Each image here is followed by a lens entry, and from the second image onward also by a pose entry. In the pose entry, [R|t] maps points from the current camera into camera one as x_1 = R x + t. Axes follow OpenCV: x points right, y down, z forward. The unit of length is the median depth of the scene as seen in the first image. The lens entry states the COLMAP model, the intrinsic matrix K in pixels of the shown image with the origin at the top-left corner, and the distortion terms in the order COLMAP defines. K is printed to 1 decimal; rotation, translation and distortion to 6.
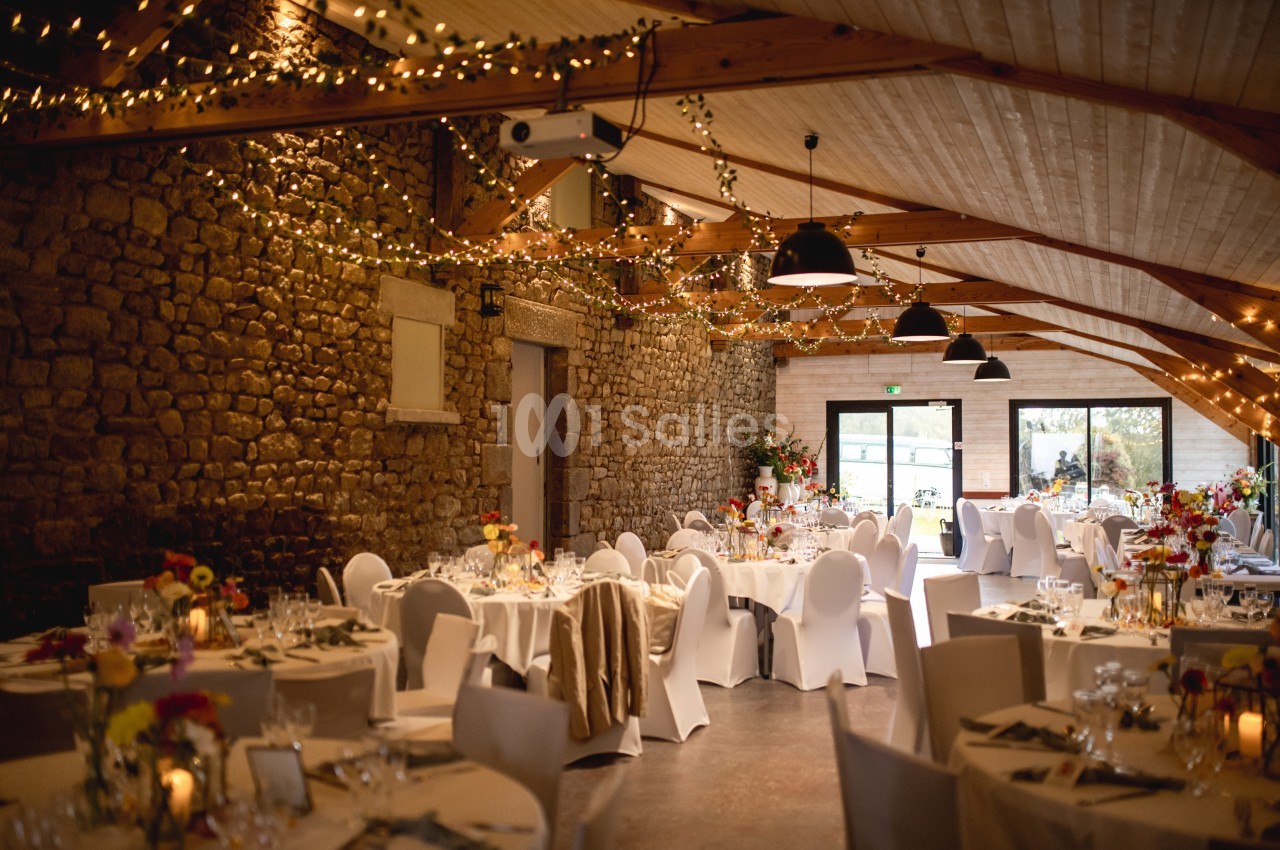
lens RADIAL K [[1600.5, 0, 640.0], [0, 1600.5, 425.0], [0, 0, 1]] dist [-0.221454, 0.443403]
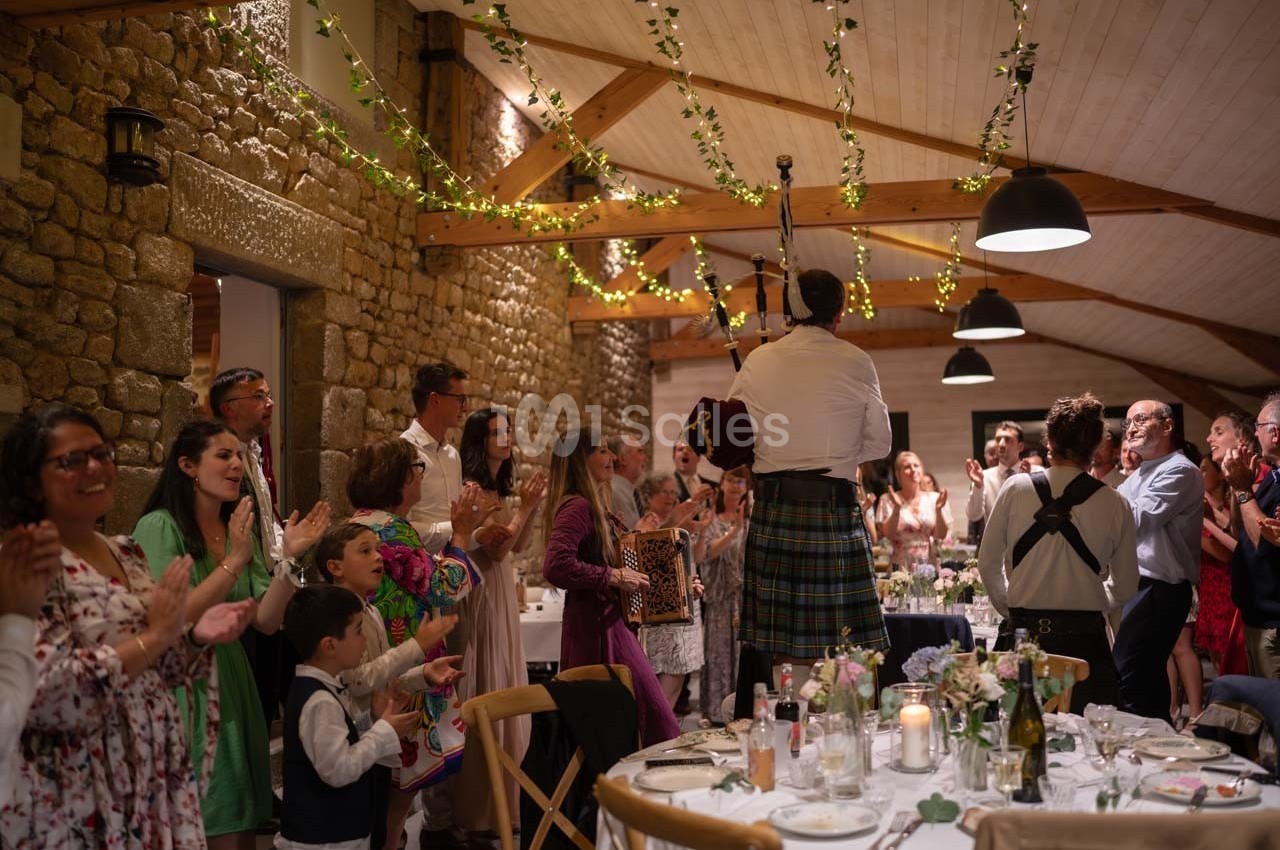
lens RADIAL K [[1600.5, 0, 640.0], [0, 1600.5, 425.0], [0, 0, 1]] dist [-0.221454, 0.443403]
pose [[0.993821, -0.009671, 0.110573, -0.000437], [0.012935, 0.999500, -0.028842, 0.012320], [-0.110239, 0.030094, 0.993449, 0.454219]]
